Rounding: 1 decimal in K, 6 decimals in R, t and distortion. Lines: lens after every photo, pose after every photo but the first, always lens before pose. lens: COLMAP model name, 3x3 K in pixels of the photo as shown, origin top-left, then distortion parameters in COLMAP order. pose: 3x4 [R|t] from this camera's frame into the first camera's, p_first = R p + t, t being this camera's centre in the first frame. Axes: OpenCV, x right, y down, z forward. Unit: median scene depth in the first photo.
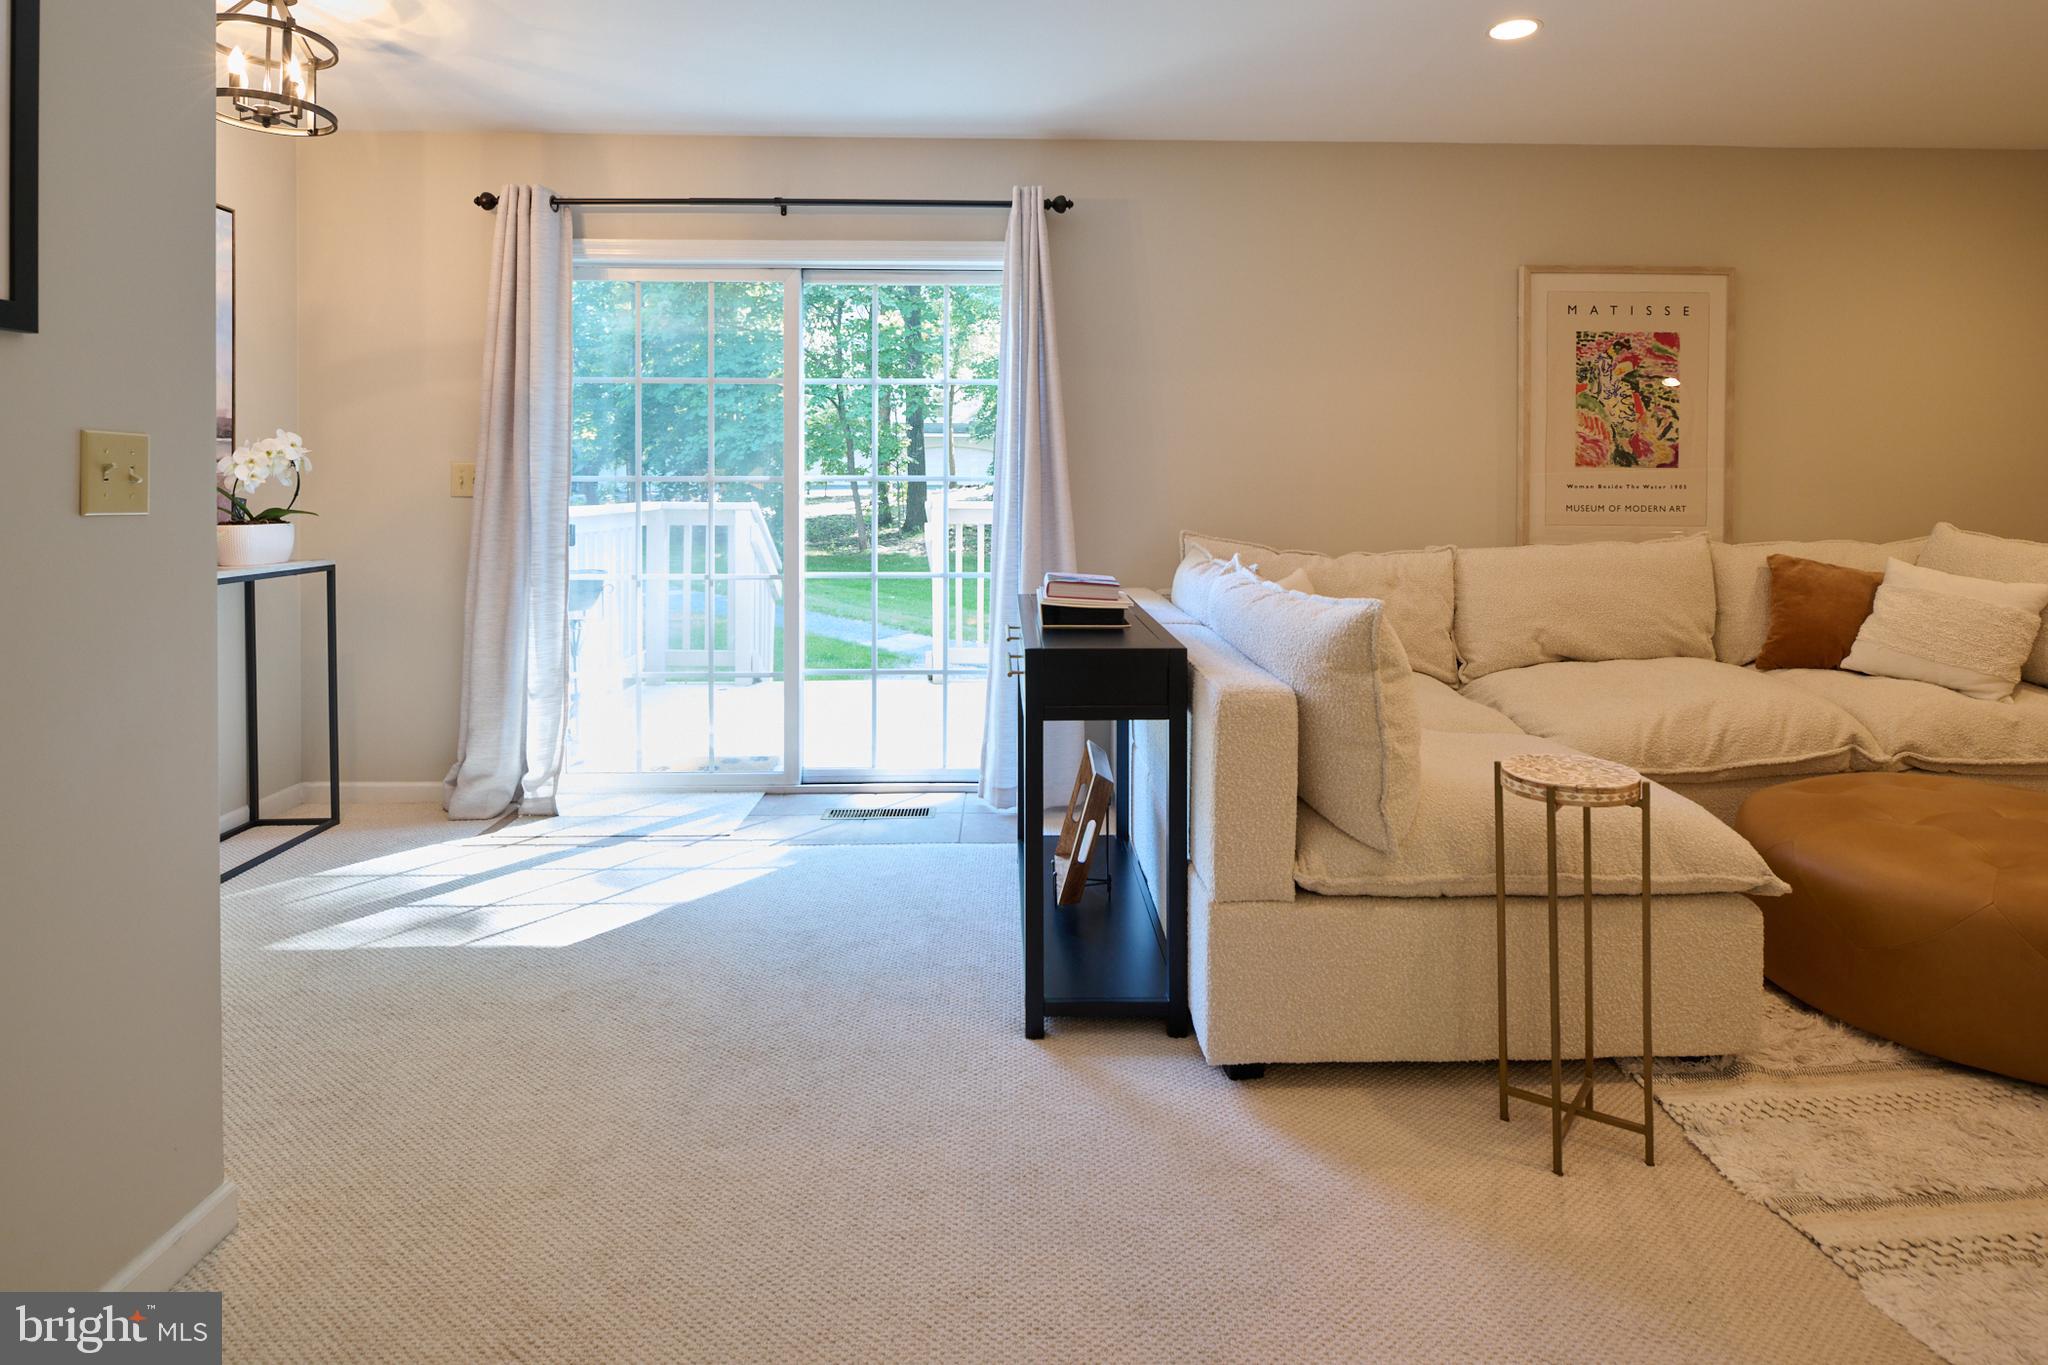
lens RADIAL K [[1137.9, 0, 1033.6], [0, 1137.9, 497.8], [0, 0, 1]] dist [-0.002435, -0.003898]
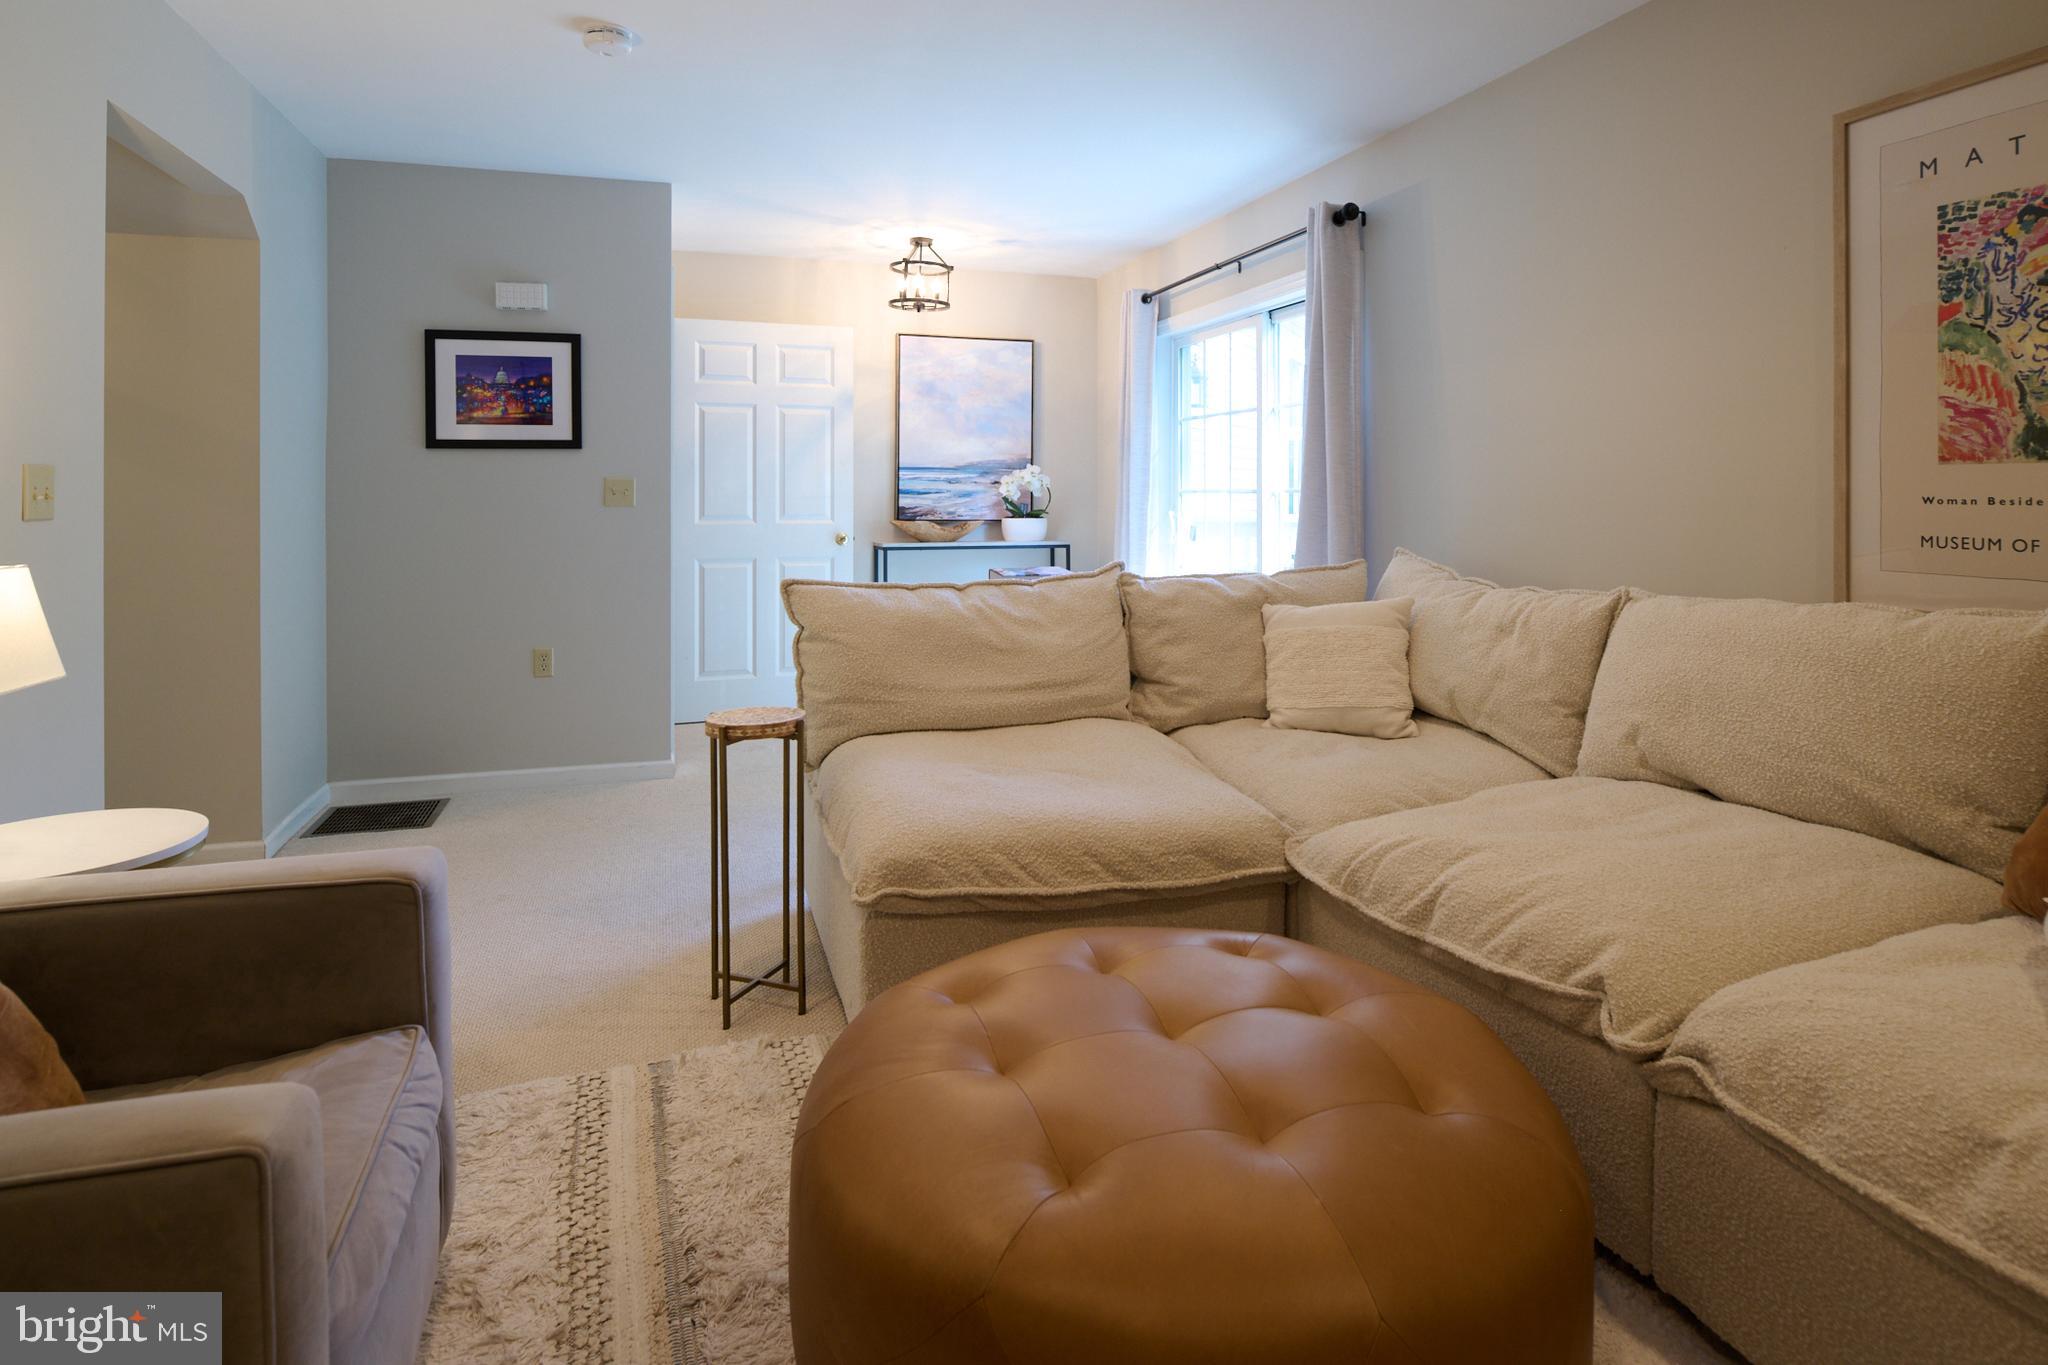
lens RADIAL K [[1137.9, 0, 1033.6], [0, 1137.9, 497.8], [0, 0, 1]] dist [-0.002435, -0.003898]
pose [[0.272012, 0.002608, -0.962290, 0.869164], [-0.009542, 0.999954, 0.000013, -0.007250], [0.962247, 0.009178, 0.272024, 0.453870]]
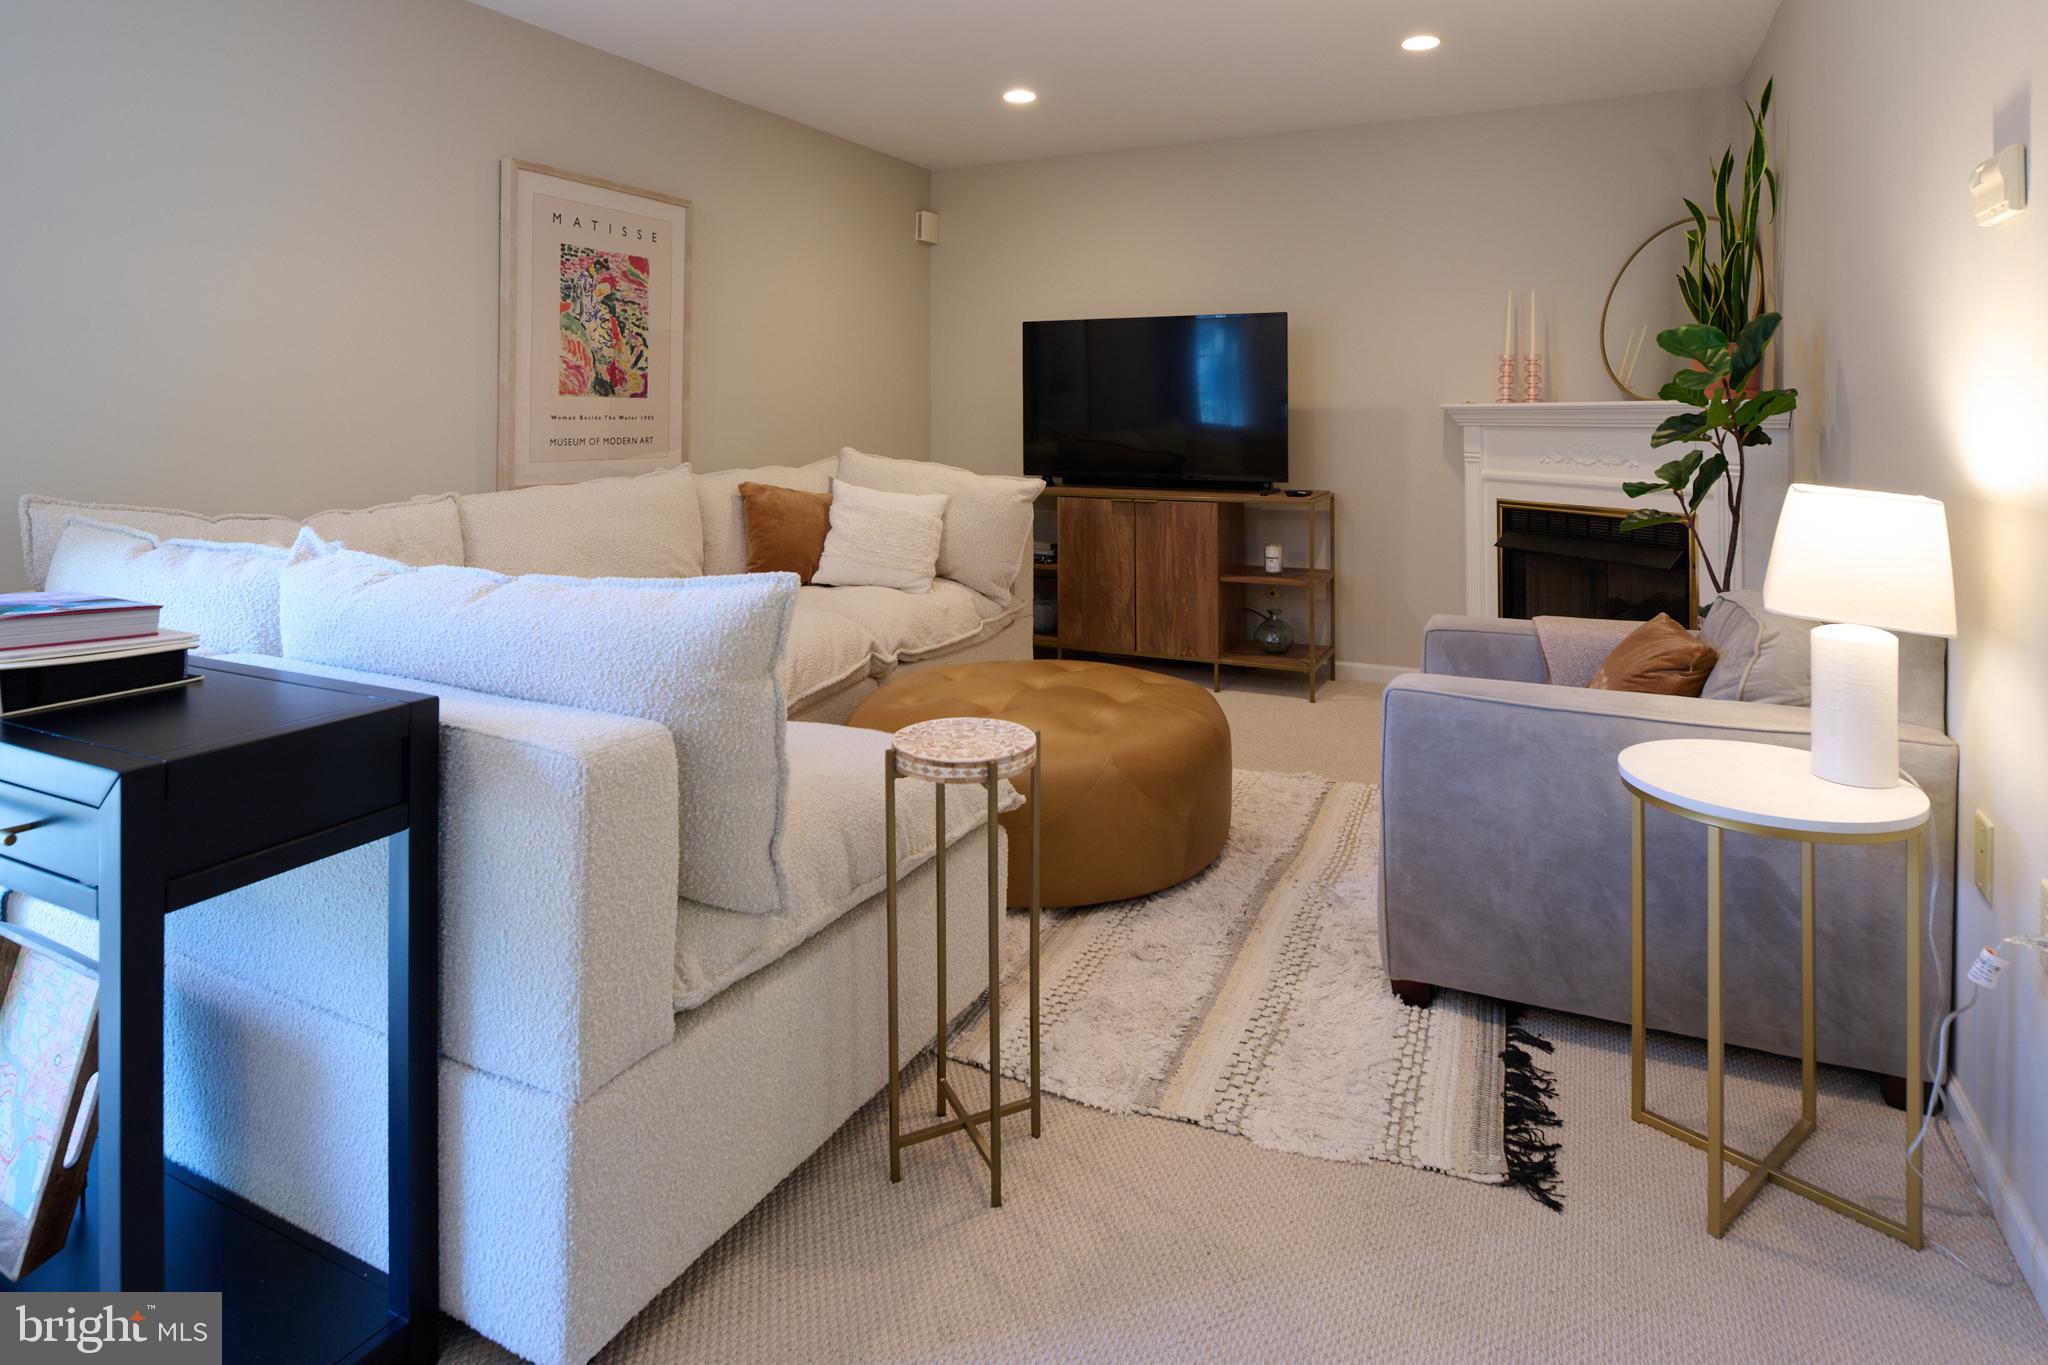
lens RADIAL K [[1143.3, 0, 1052.8], [0, 1143.3, 395.6], [0, 0, 1]] dist [-0.000619, -0.001745]
pose [[0.455434, 0.013957, 0.890160, -0.142198], [0.010347, 0.999727, -0.020969, -0.004472], [-0.890209, 0.018761, 0.455165, 0.251473]]
